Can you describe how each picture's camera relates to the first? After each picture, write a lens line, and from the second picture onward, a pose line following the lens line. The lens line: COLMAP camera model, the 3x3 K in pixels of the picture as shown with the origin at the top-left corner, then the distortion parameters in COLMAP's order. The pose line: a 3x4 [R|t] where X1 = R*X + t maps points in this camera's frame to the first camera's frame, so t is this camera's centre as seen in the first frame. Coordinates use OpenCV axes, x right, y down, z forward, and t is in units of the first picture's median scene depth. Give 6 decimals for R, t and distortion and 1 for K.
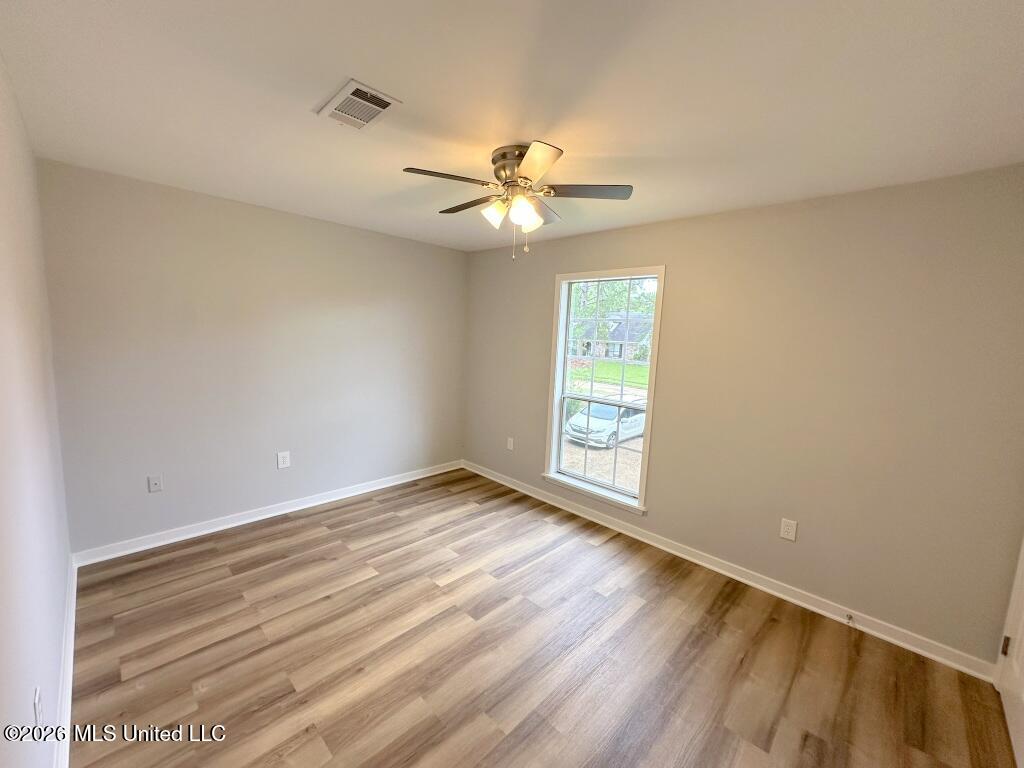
lens RADIAL K [[408.5, 0, 509.7], [0, 408.5, 387.0], [0, 0, 1]] dist [-0.003038, -0.000492]
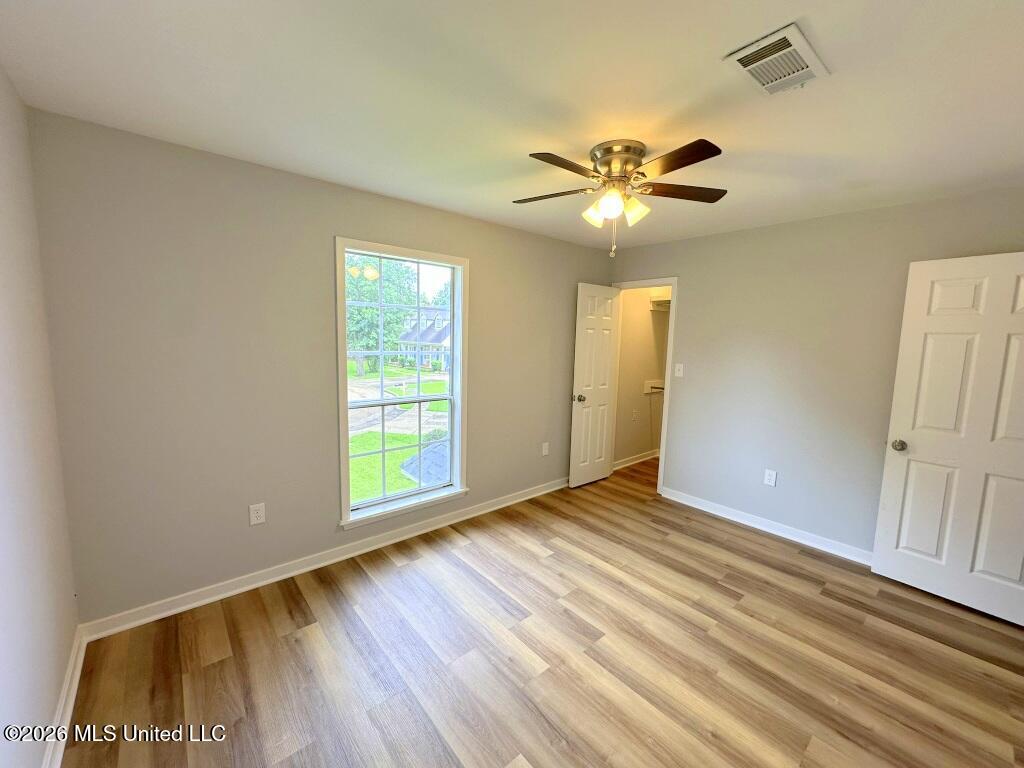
lens RADIAL K [[408.5, 0, 514.6], [0, 408.5, 385.9], [0, 0, 1]] dist [-0.003038, -0.000492]
pose [[0.079806, -0.164184, 0.983196, -0.706941], [0.105692, 0.982176, 0.155434, -0.124678], [-0.991191, 0.091512, 0.095736, 0.802927]]
